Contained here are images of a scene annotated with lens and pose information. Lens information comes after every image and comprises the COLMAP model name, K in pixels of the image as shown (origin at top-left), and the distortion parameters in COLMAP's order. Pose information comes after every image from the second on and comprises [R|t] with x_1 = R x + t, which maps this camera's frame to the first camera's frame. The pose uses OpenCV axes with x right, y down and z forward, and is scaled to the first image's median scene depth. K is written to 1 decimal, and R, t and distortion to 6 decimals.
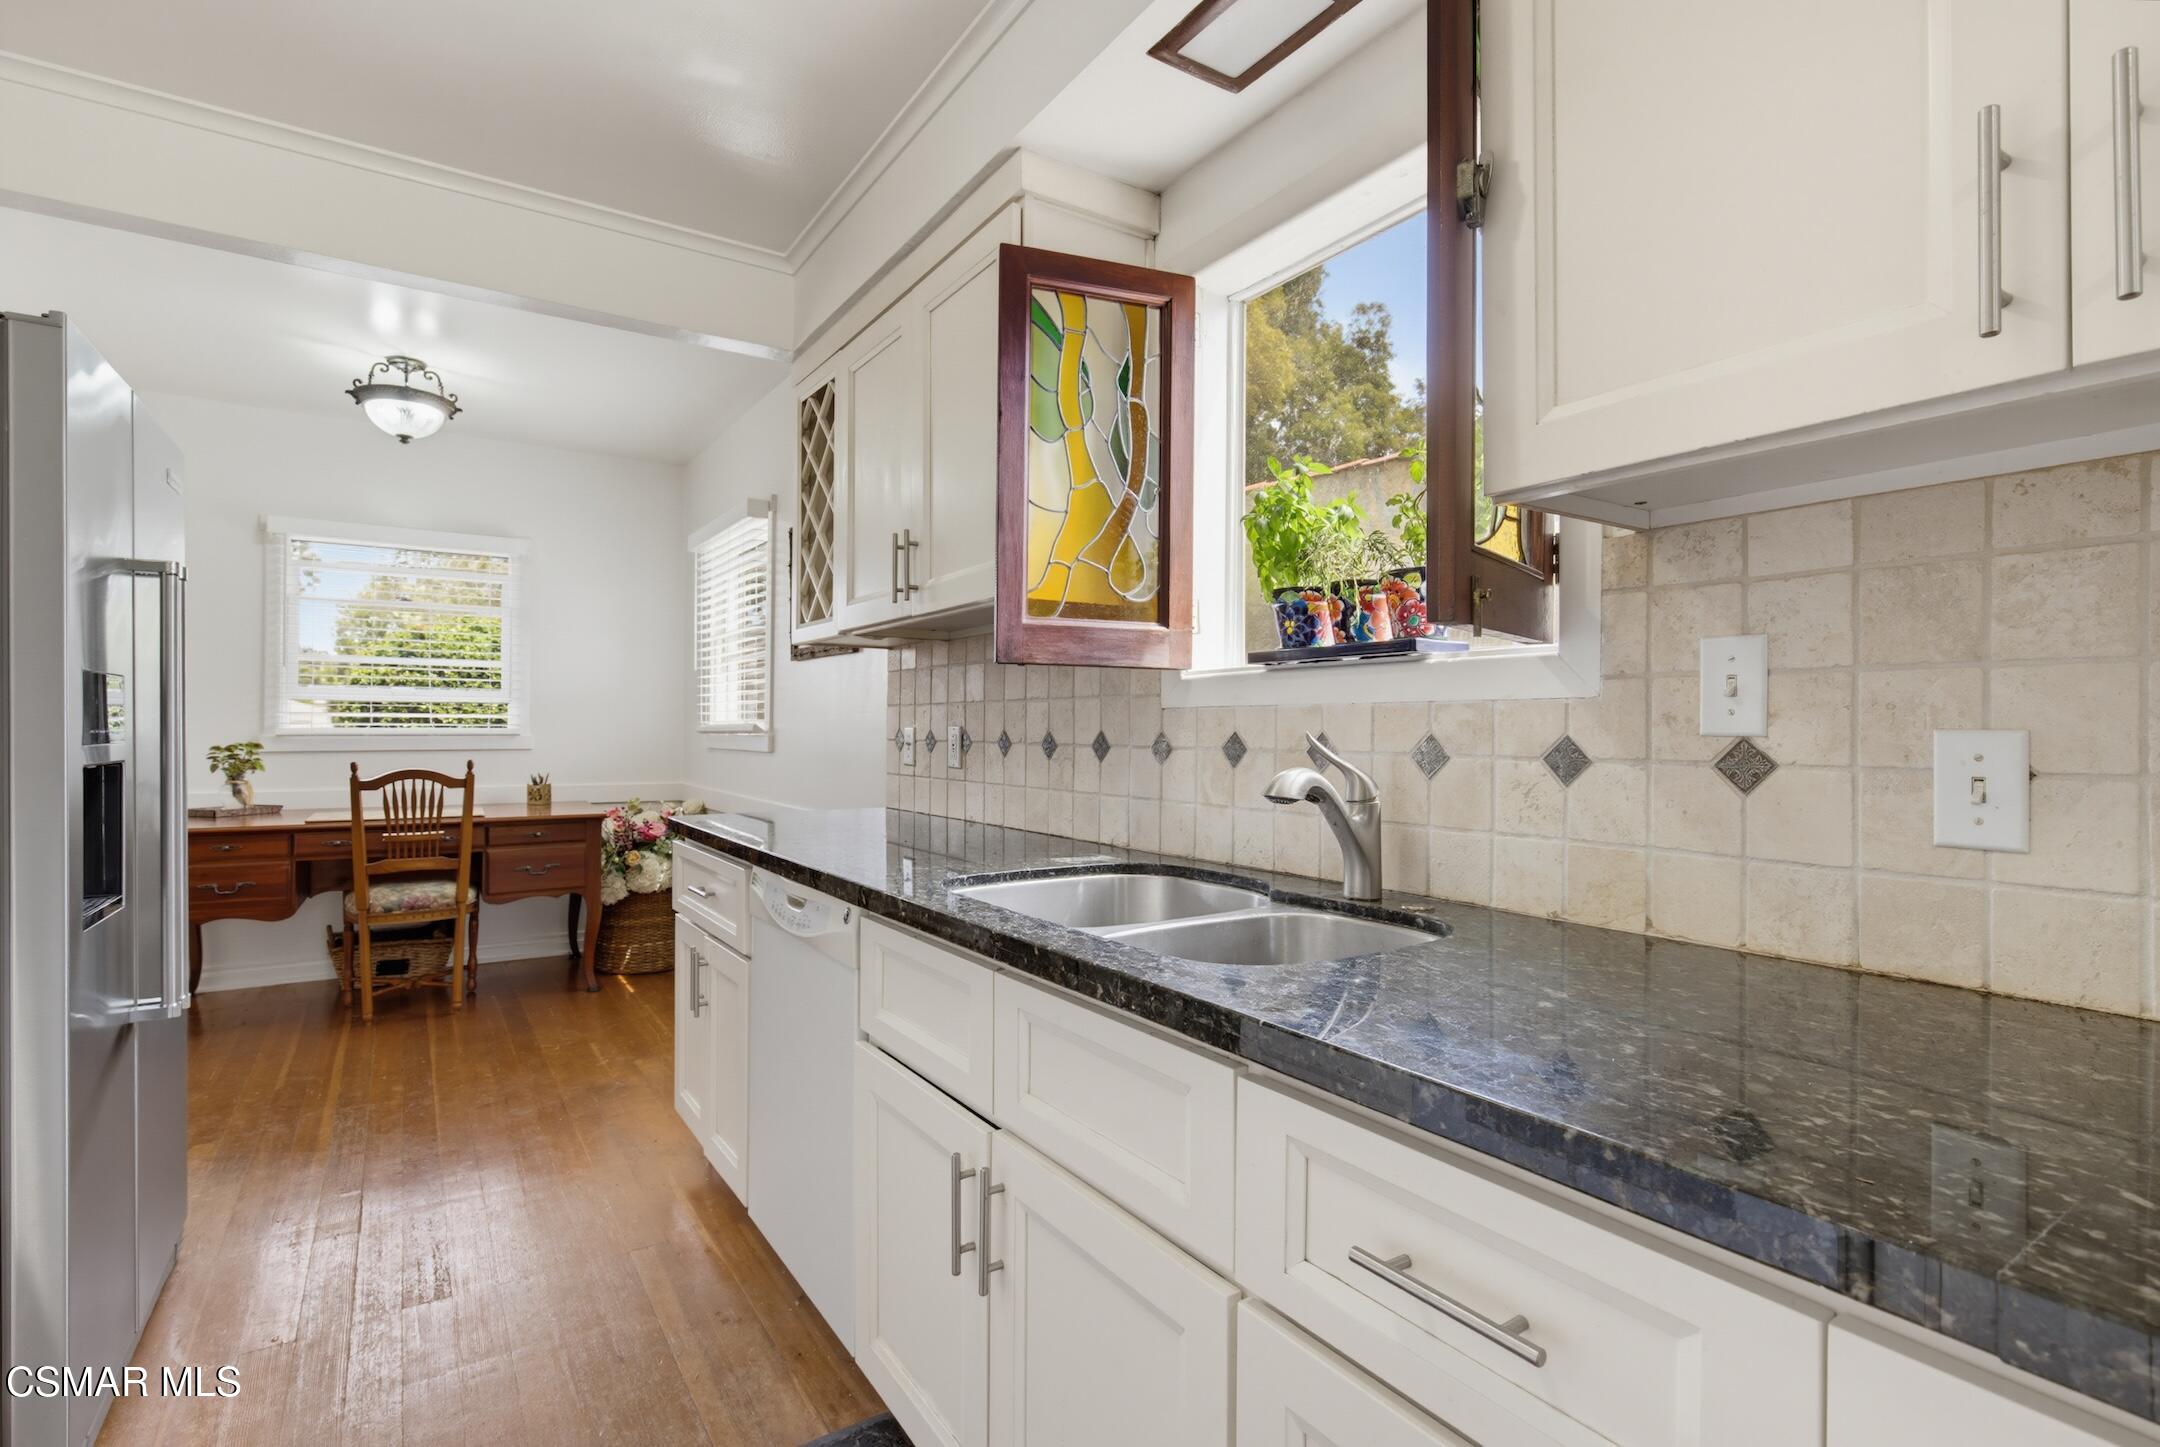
lens RADIAL K [[1027.7, 0, 1089.6], [0, 1027.7, 714.9], [0, 0, 1]] dist [-0.004143, -0.000780]
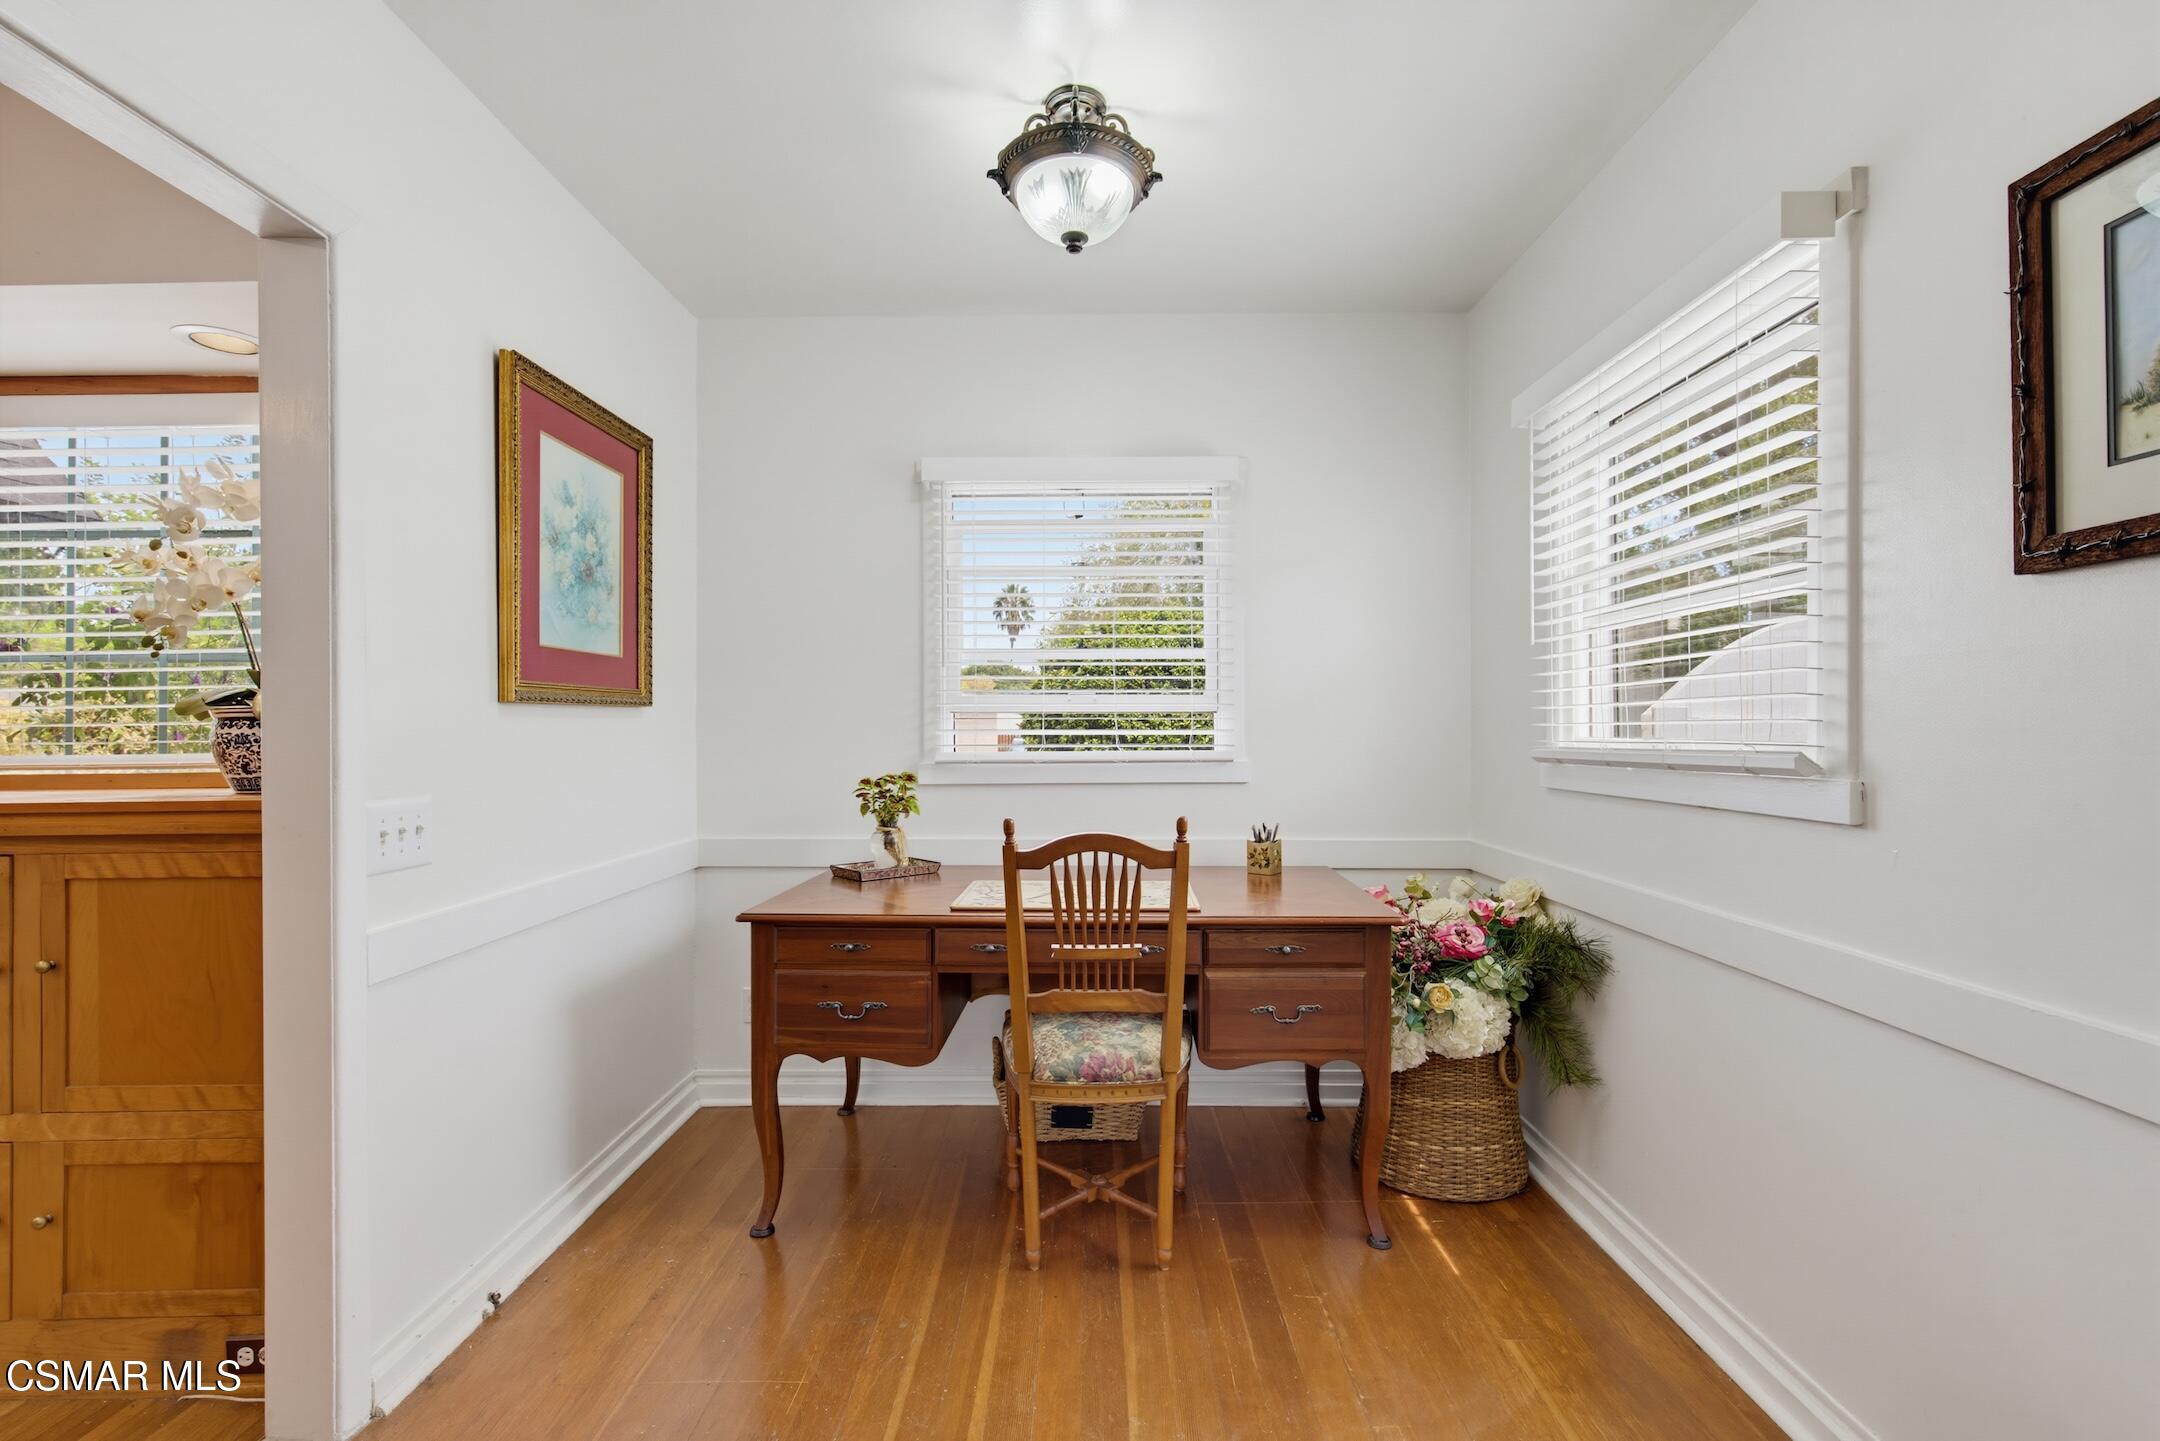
lens RADIAL K [[994.2, 0, 1078.2], [0, 994.2, 724.1], [0, 0, 1]] dist [-0.000045, -0.000027]
pose [[0.824136, -0.011521, -0.566275, -0.338223], [0.012262, 0.999922, -0.002498, -0.004579], [0.566259, -0.004885, 0.824213, 0.516531]]
